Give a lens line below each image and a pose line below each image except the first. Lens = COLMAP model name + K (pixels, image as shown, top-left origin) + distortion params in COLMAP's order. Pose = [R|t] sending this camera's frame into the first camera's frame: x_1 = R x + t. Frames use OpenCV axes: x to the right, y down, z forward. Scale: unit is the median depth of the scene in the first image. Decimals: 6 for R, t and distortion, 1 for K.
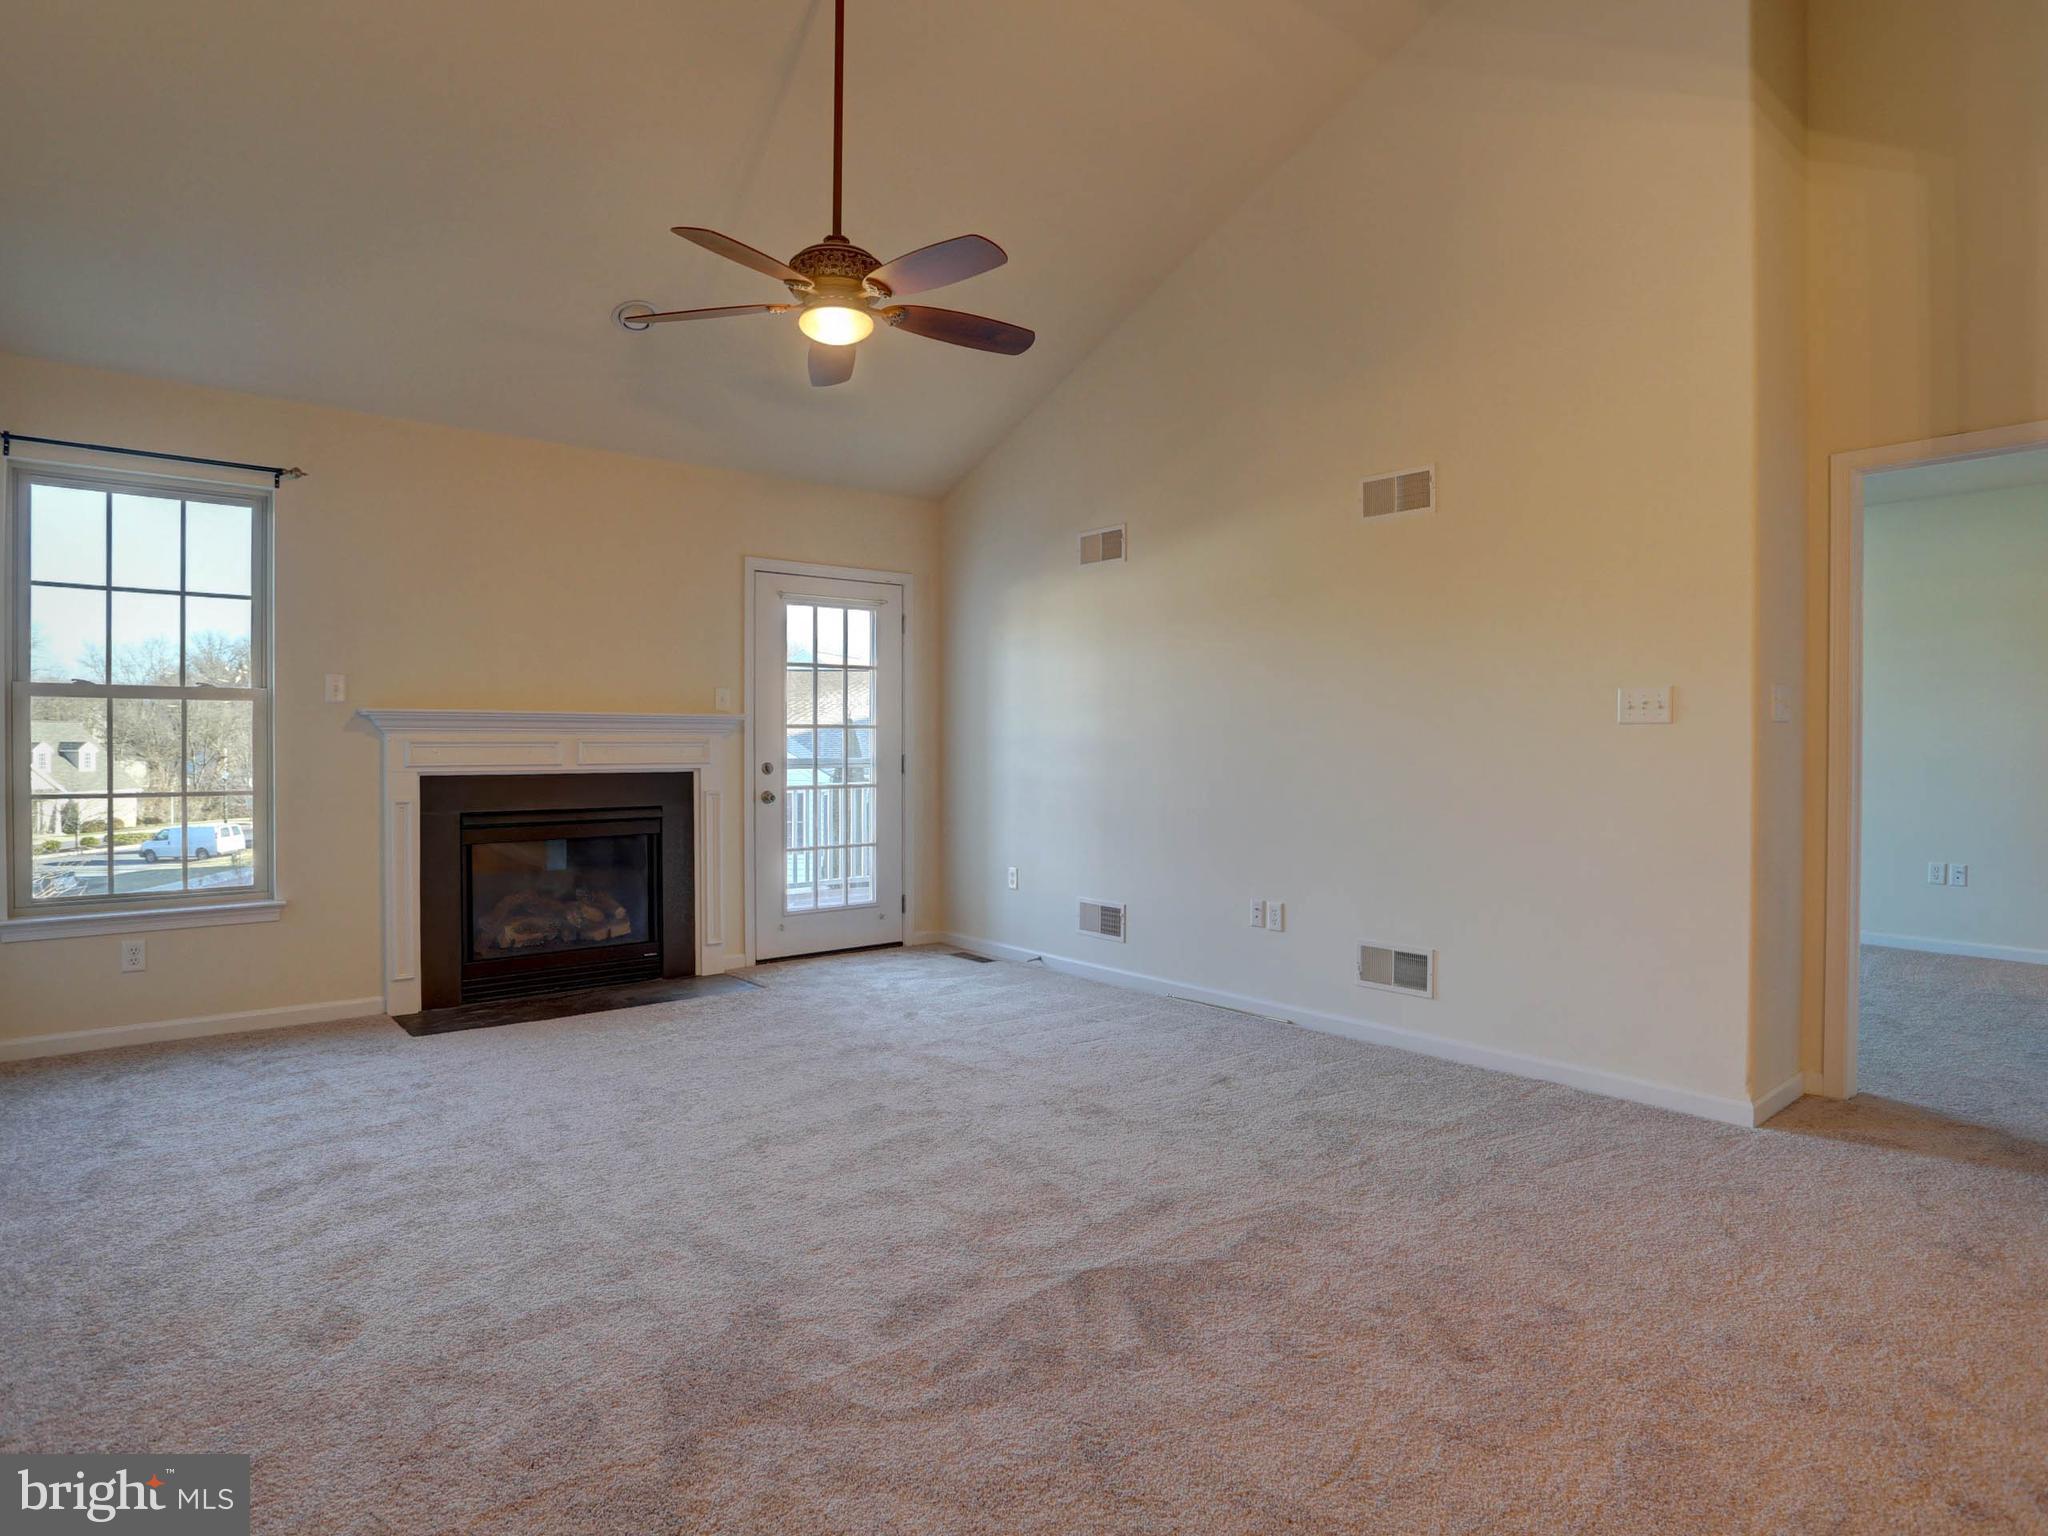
lens RADIAL K [[1159.8, 0, 1024.0], [0, 1159.8, 768.0], [0, 0, 1]] dist [-0.070669, 0.028276]
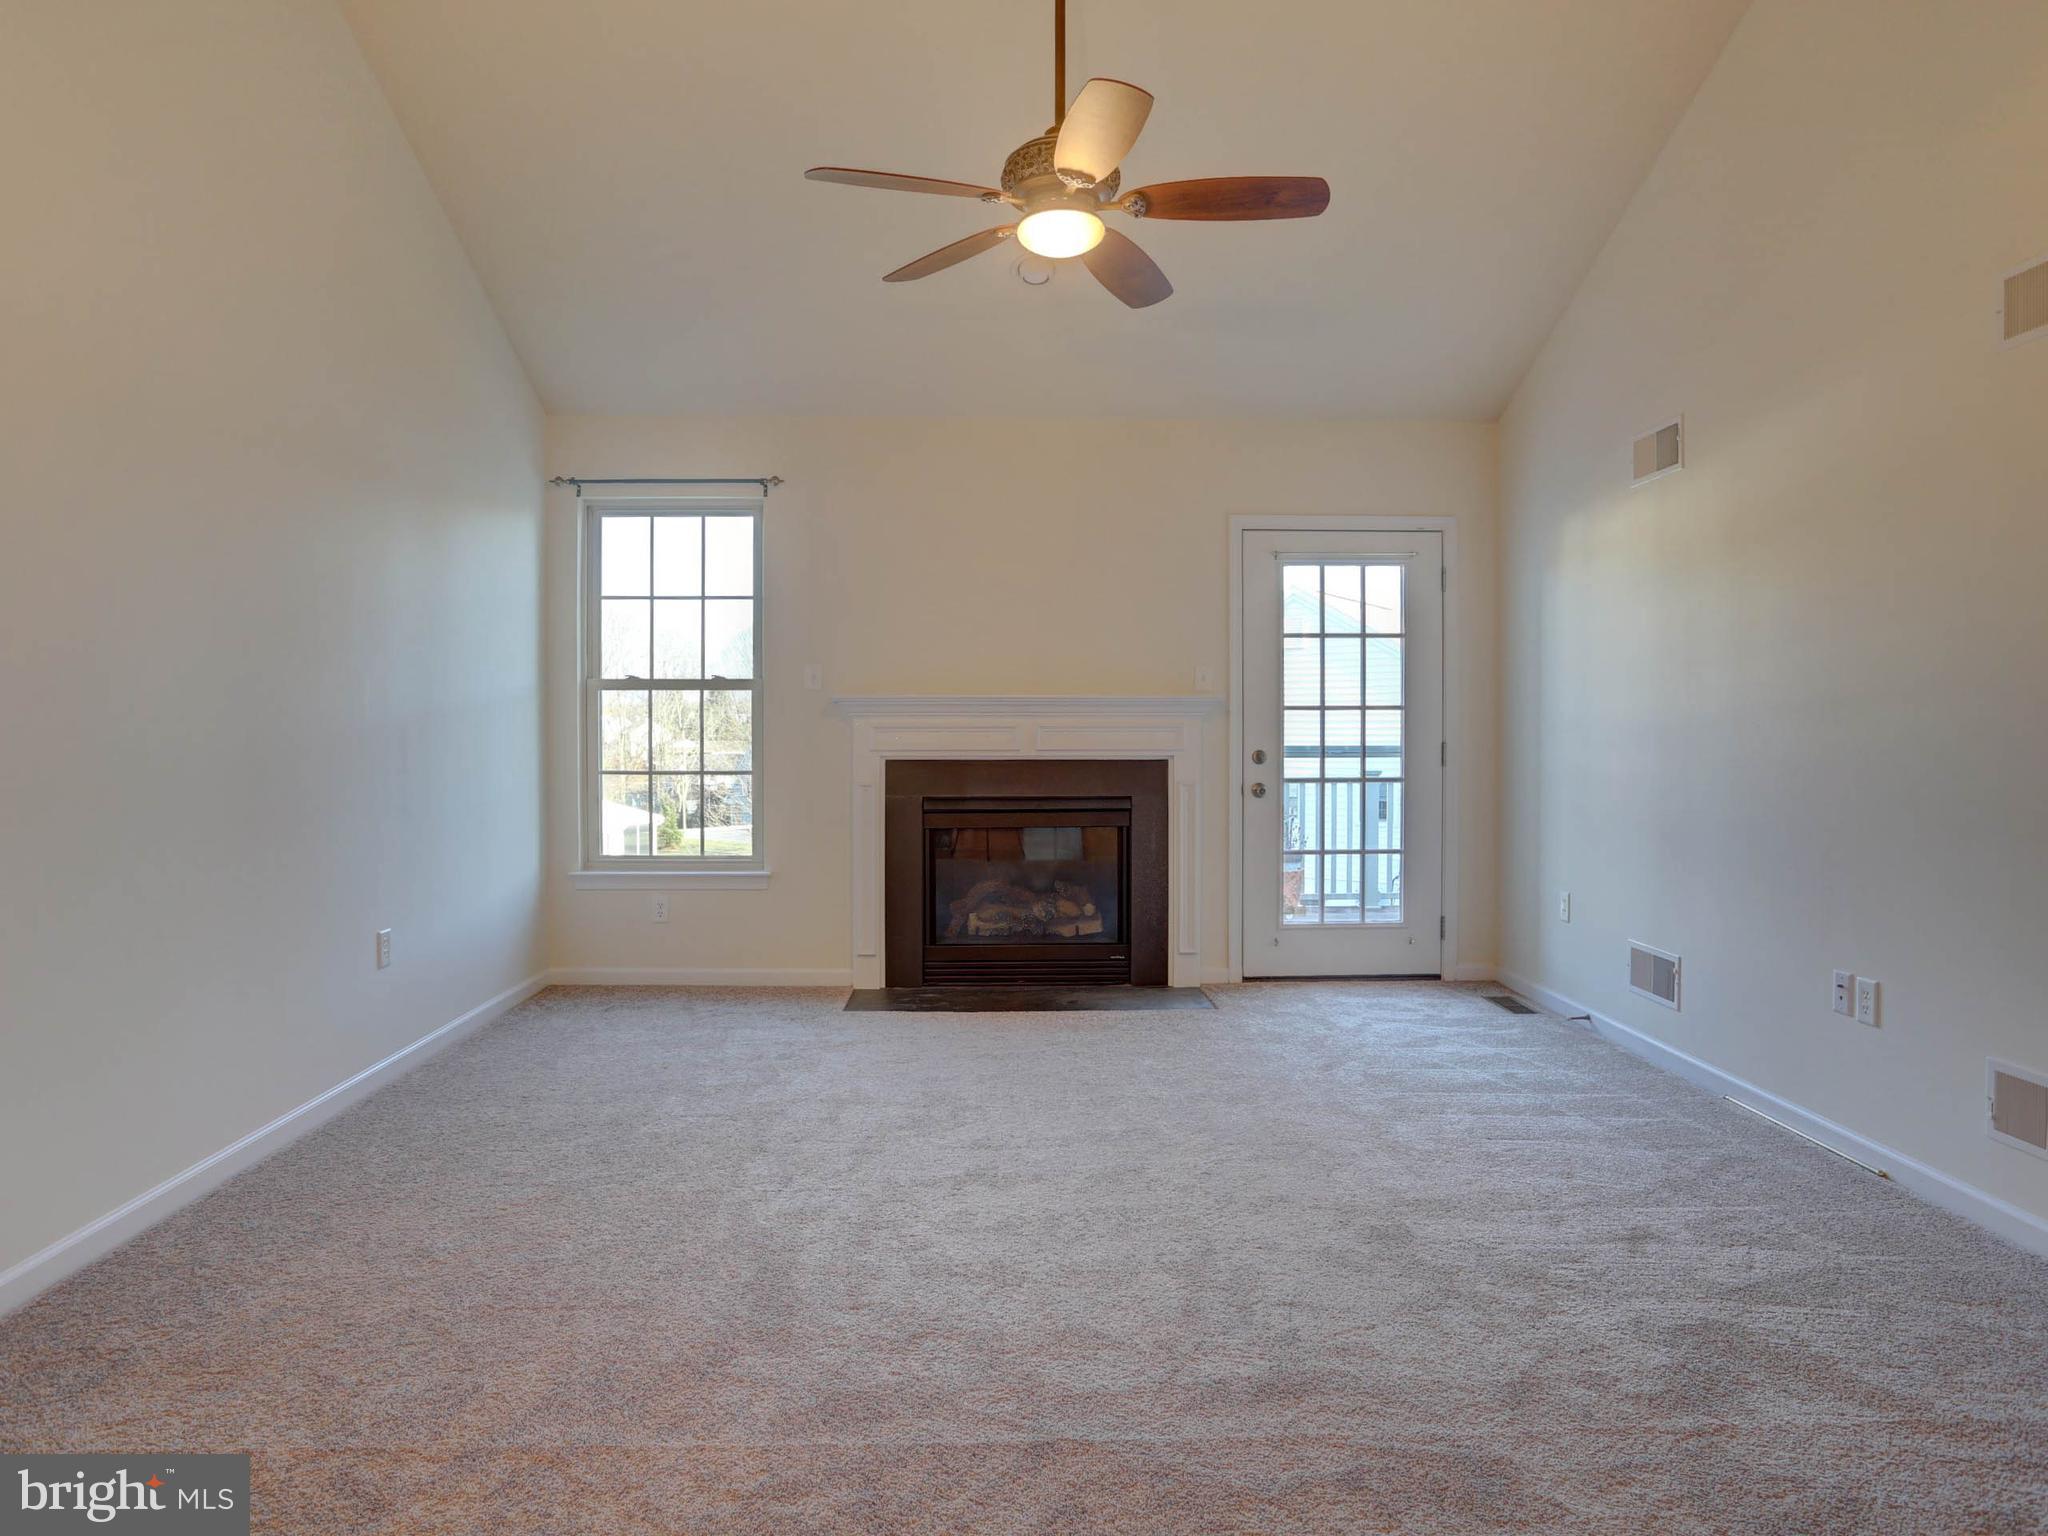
lens RADIAL K [[1254.8, 0, 989.7], [0, 1254.8, 755.0], [0, 0, 1]] dist [-0.085096, 0.052852]
pose [[0.775420, 0.011258, -0.631345, 0.255919], [-0.011623, 0.999926, 0.003555, -0.002451], [0.631339, 0.004582, 0.775494, 0.176124]]
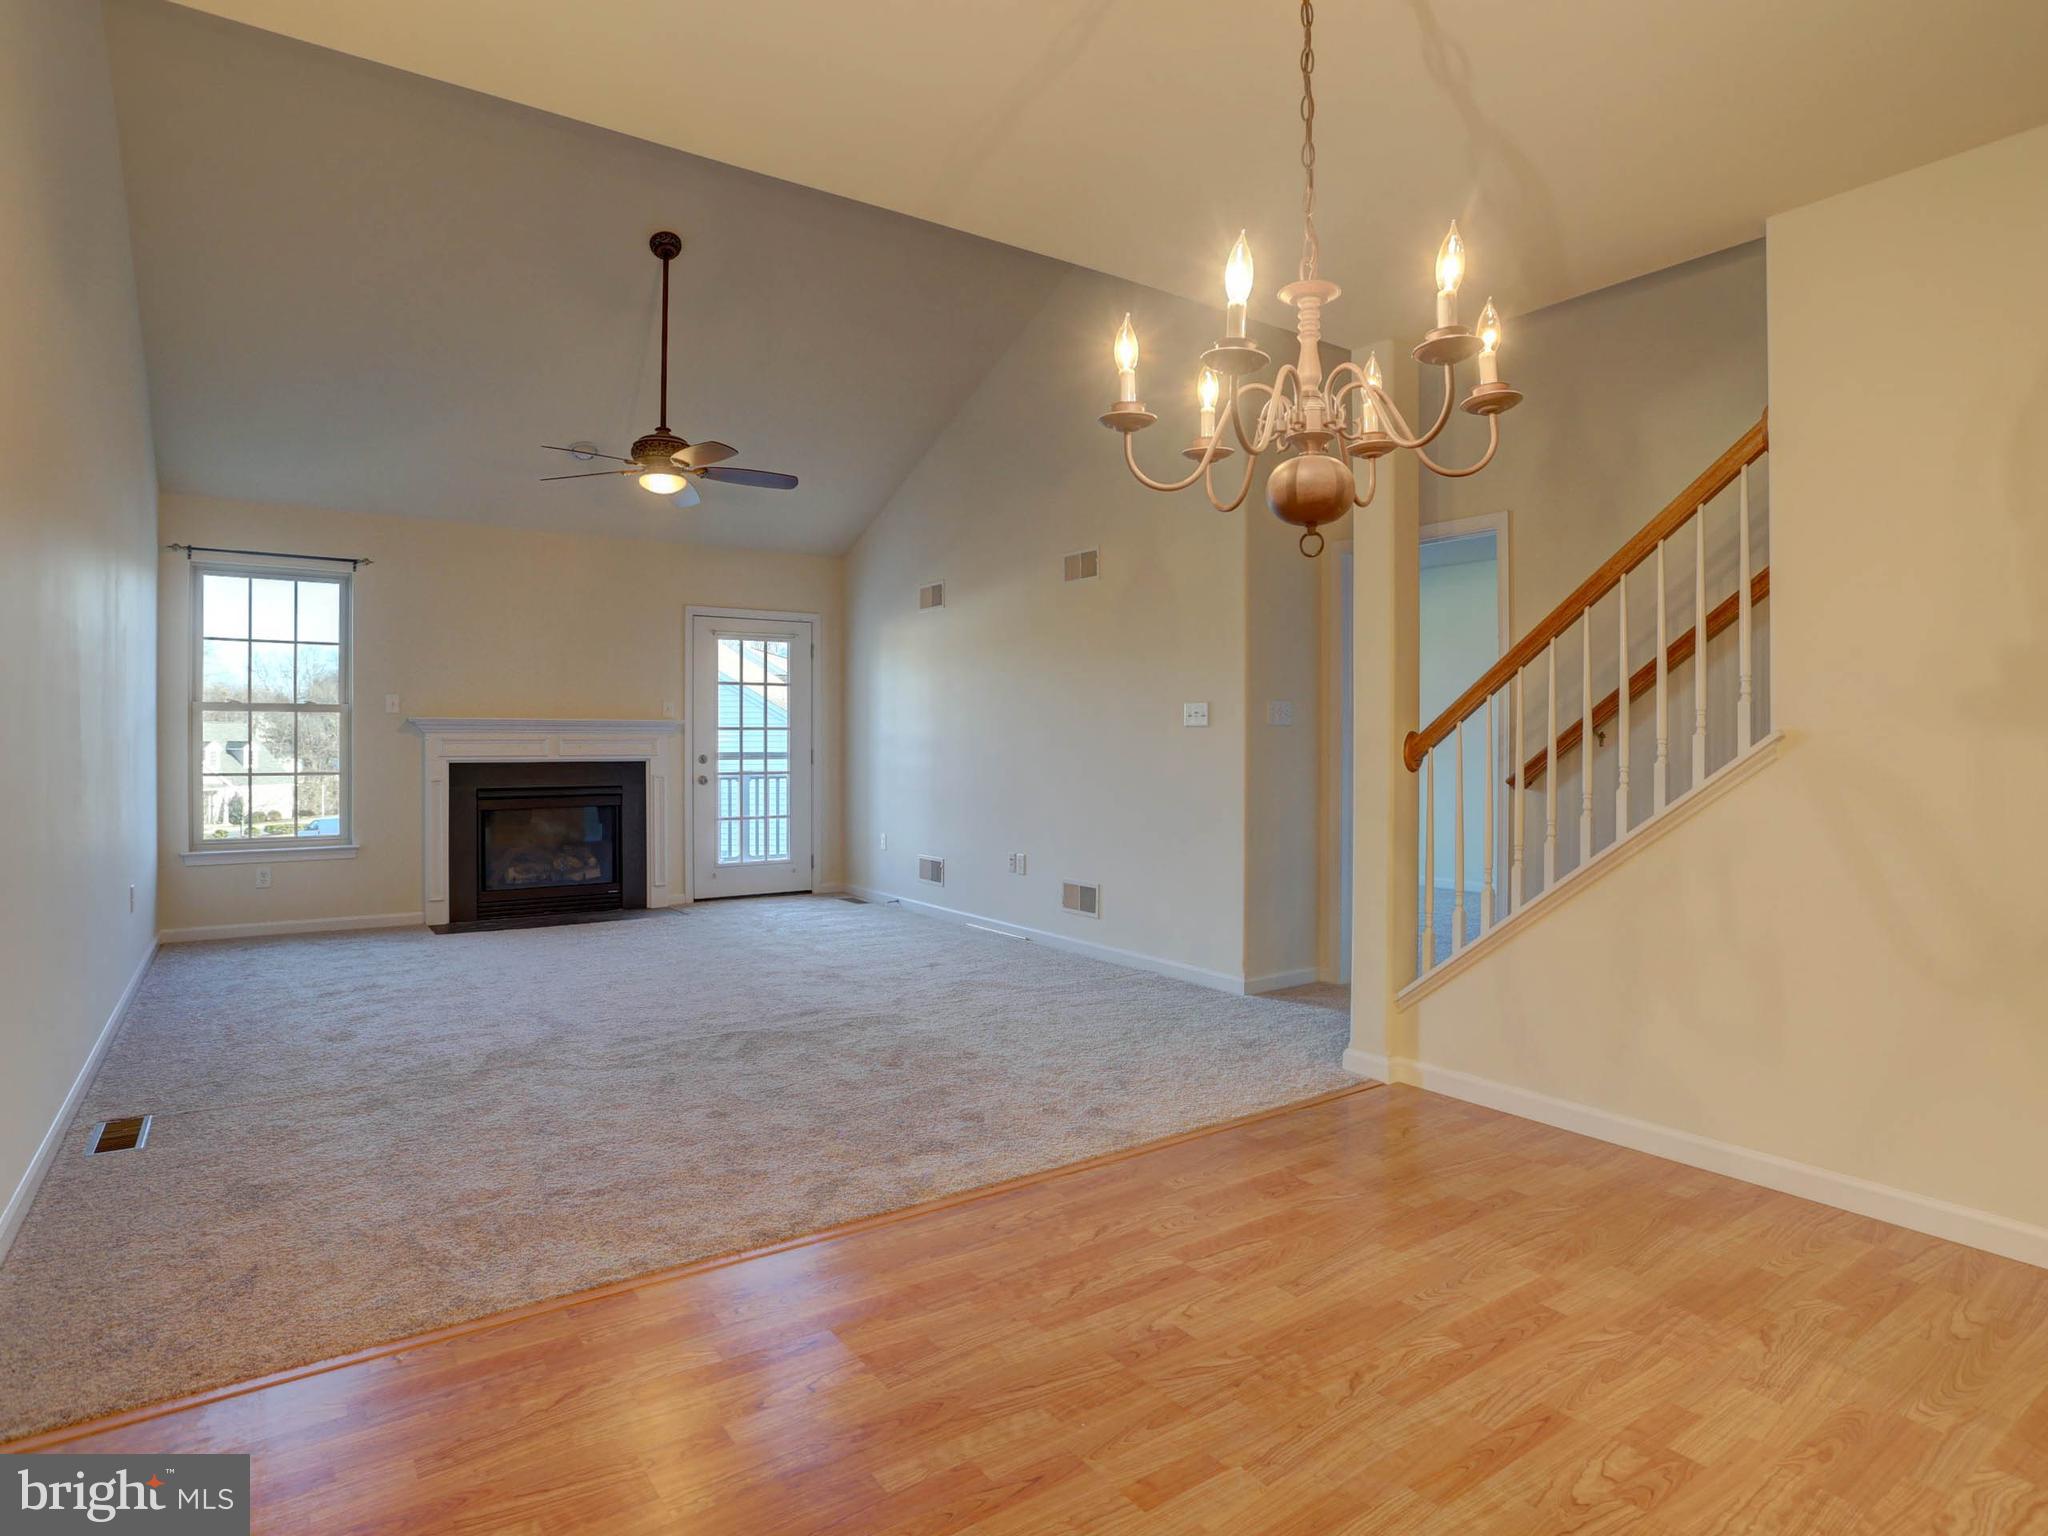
lens RADIAL K [[1150.9, 0, 1020.1], [0, 1150.9, 763.5], [0, 0, 1]] dist [-0.076833, 0.031932]
pose [[0.995519, 0.002305, -0.094531, 0.337857], [-0.002619, 0.999991, -0.003196, 0.010602], [0.094523, 0.003429, 0.995517, -0.378925]]
